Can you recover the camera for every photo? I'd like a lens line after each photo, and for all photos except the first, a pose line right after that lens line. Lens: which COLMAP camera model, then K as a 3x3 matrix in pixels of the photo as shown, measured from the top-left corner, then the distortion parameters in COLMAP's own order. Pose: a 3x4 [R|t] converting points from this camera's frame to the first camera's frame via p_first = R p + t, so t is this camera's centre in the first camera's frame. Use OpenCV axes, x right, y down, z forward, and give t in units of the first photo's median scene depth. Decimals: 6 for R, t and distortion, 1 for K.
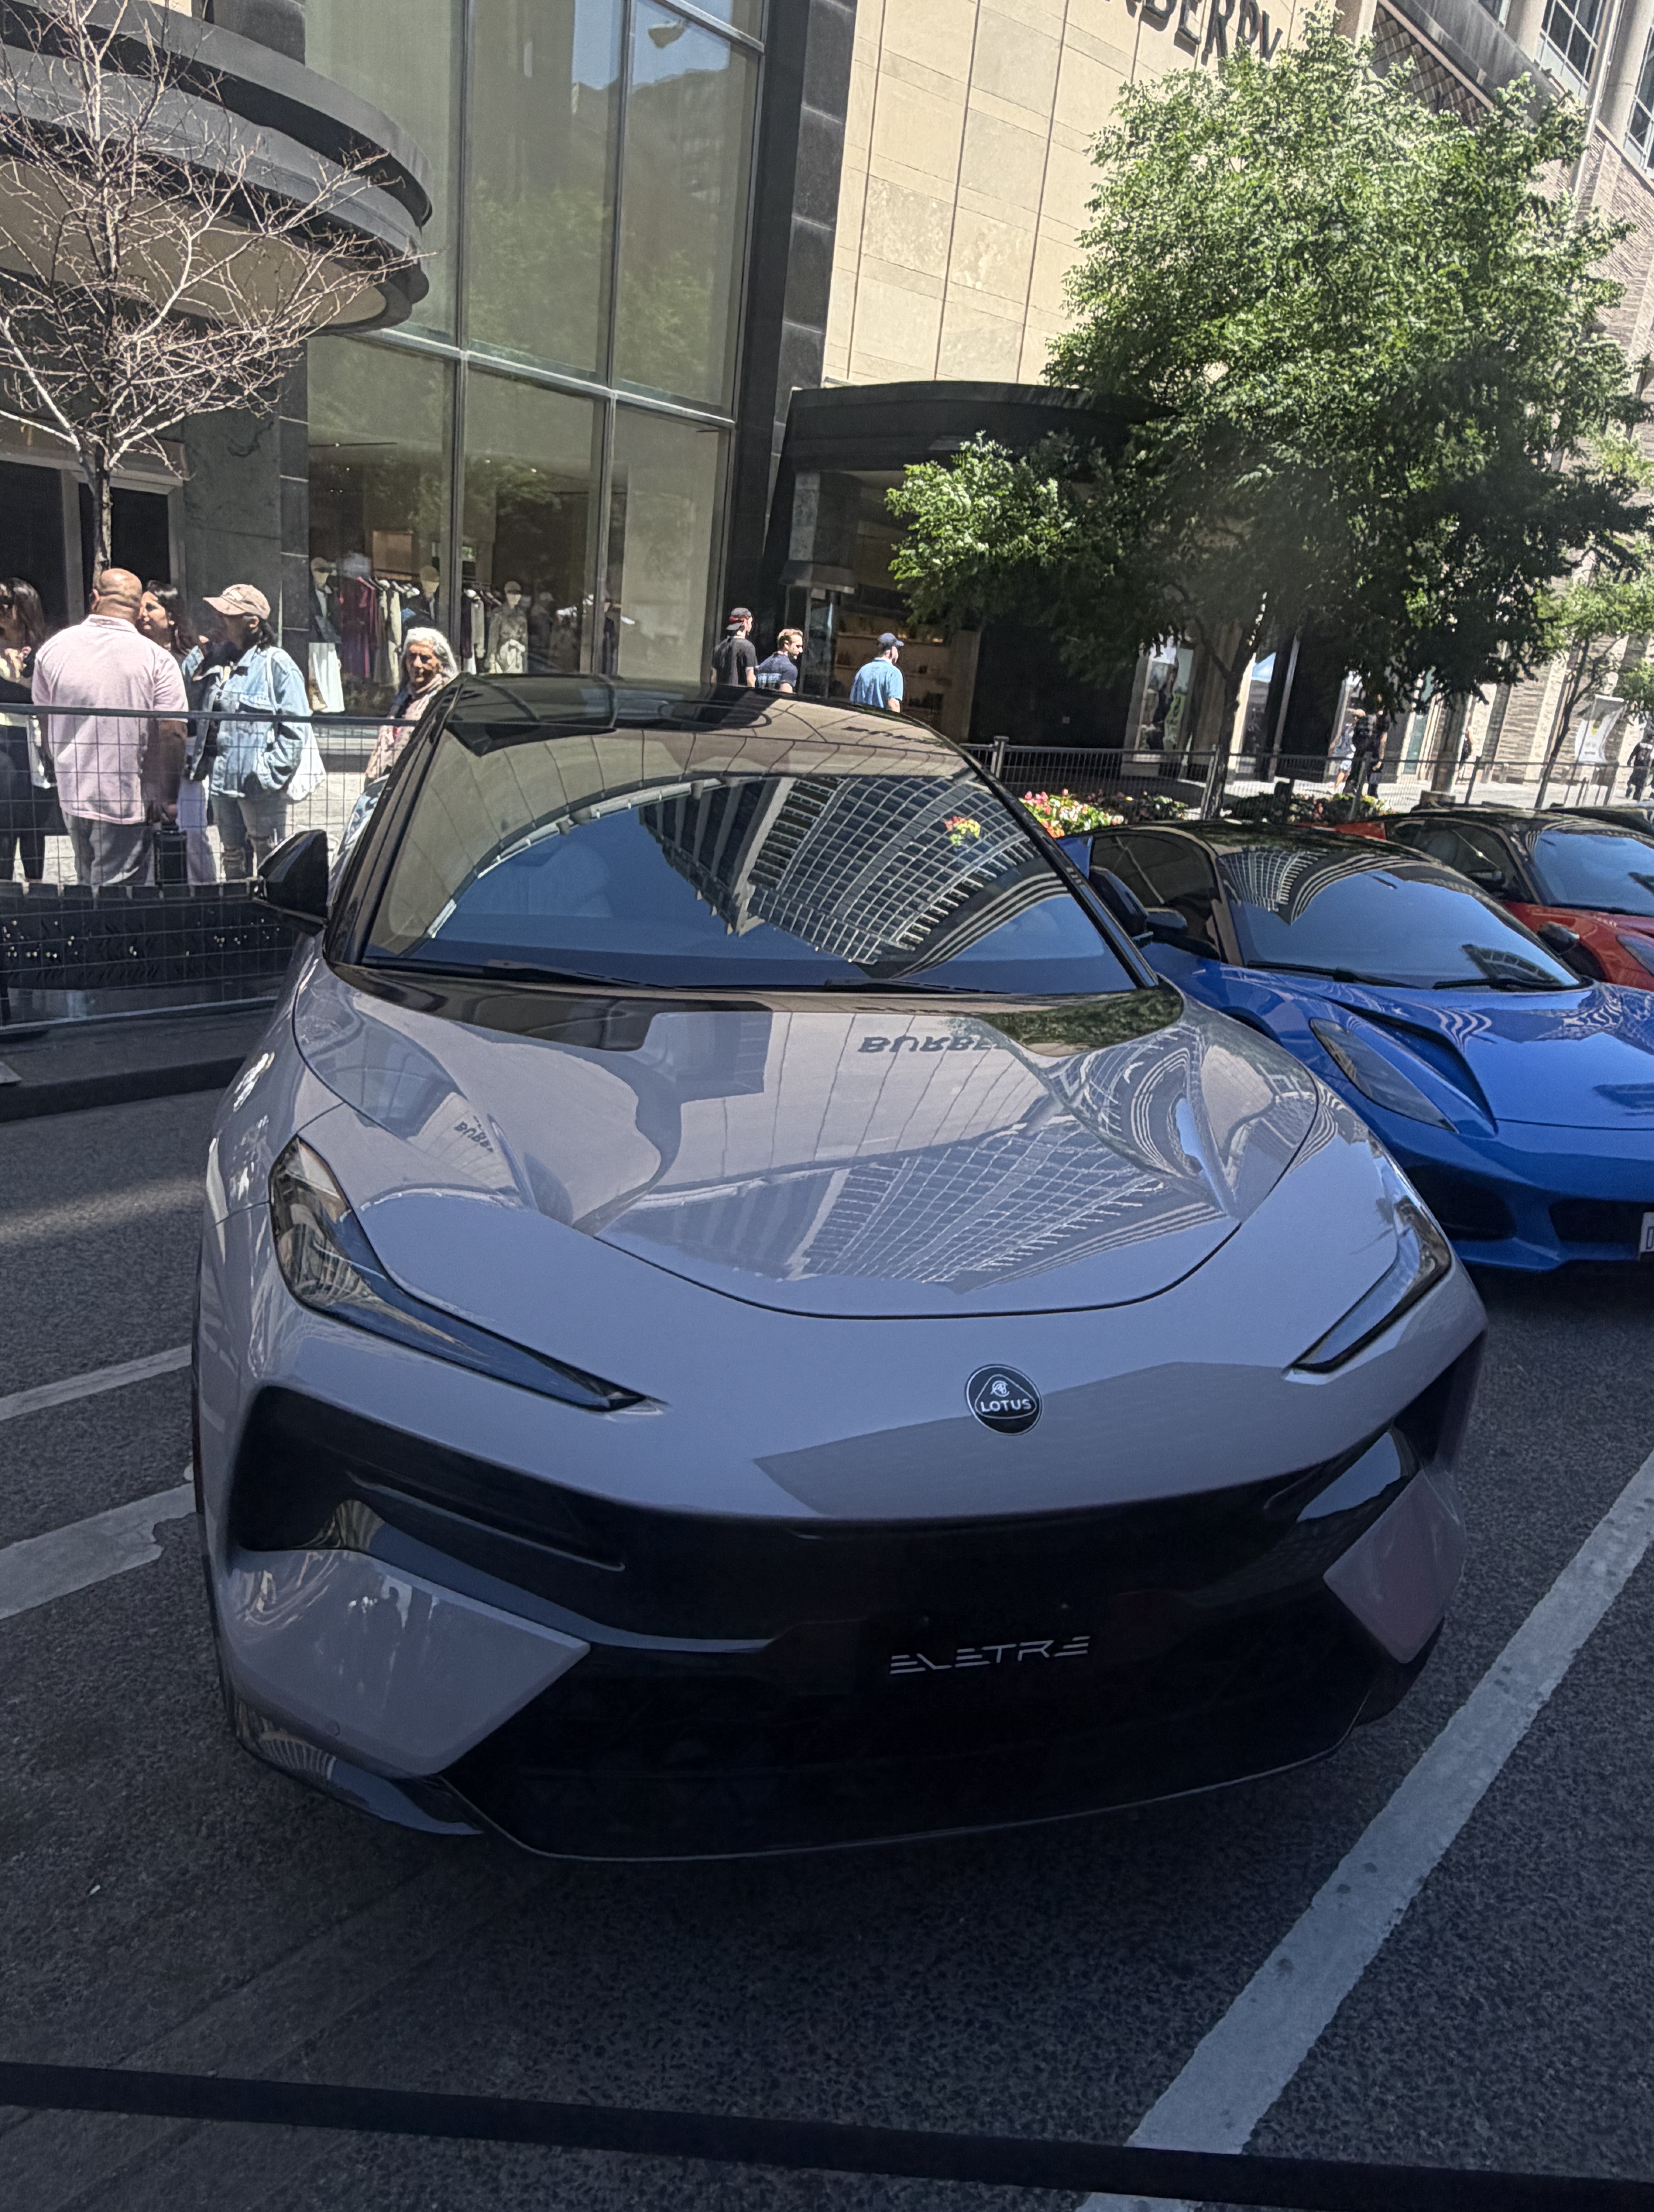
lens RADIAL K [[1384.7, 0, 823.3], [0, 1384.7, 1107.1], [0, 0, 1]] dist [0.000547, -0.000246]
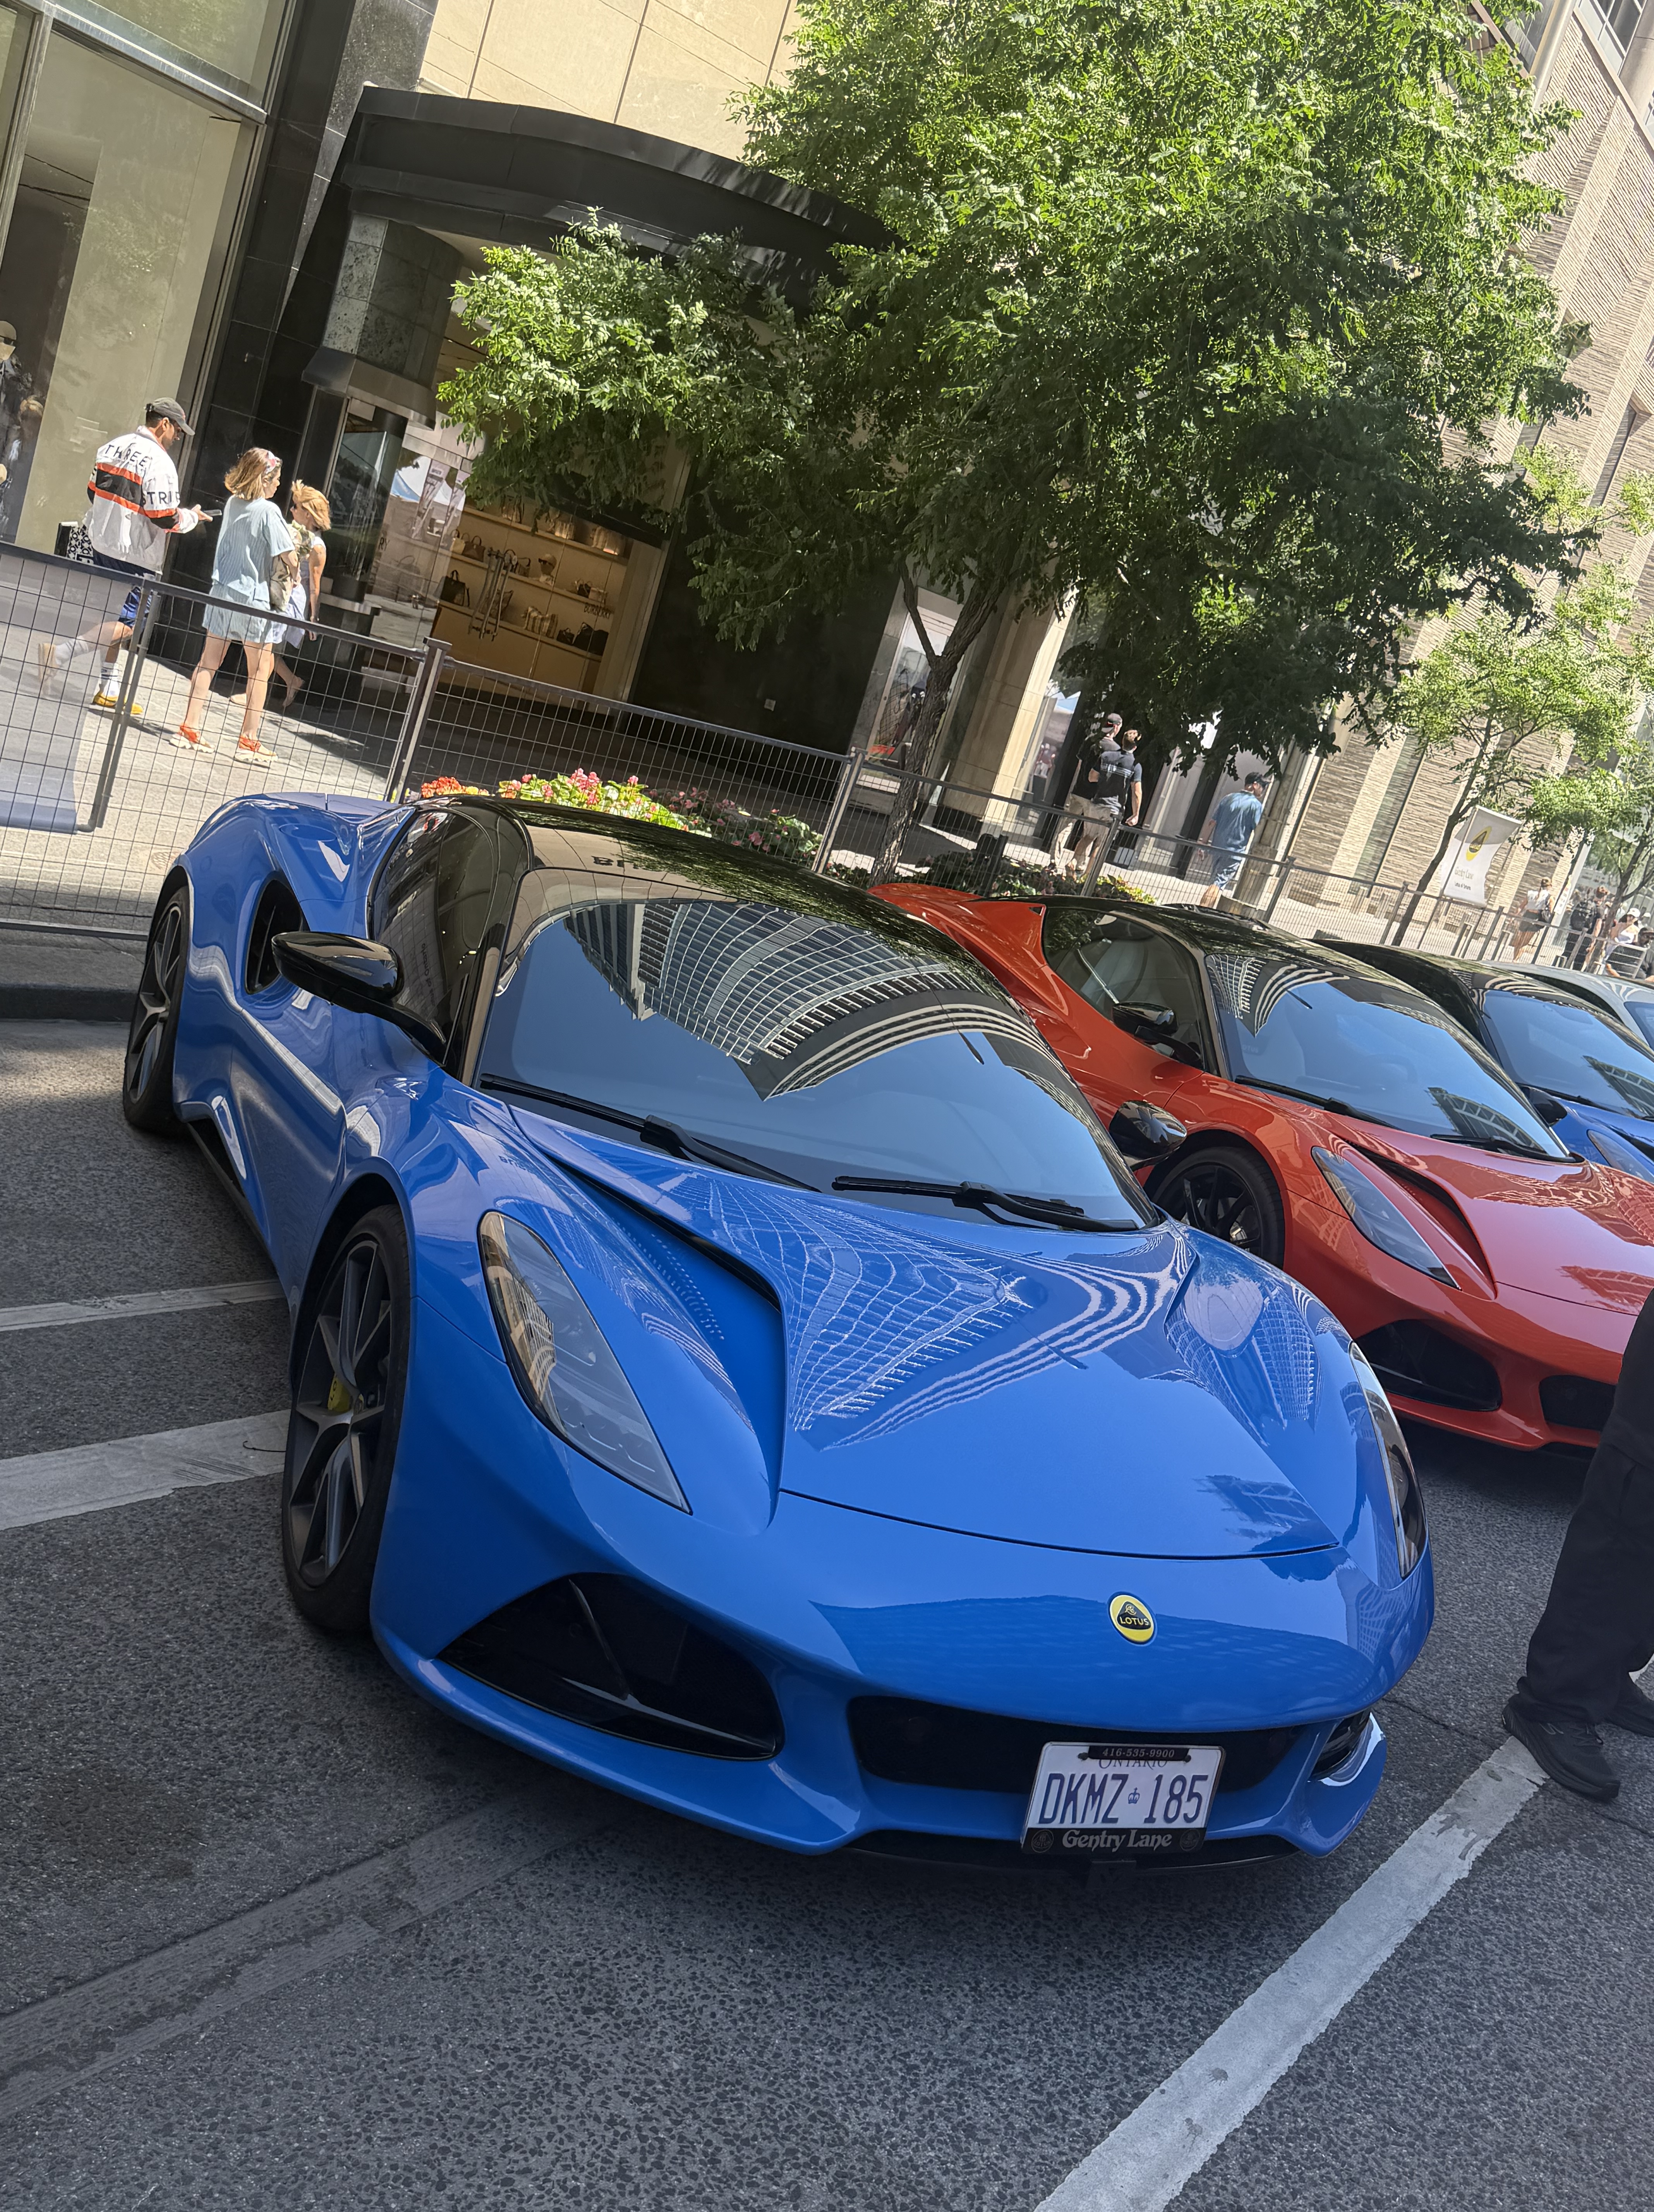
lens RADIAL K [[2060.9, 0, 828.1], [0, 2060.9, 1105.2], [0, 0, 1]] dist [-0.002124, -0.007809]
pose [[0.969400, 0.163422, 0.183183, 0.084725], [-0.149044, 0.984746, -0.089778, -0.013291], [-0.195061, 0.059729, 0.978971, 0.079096]]
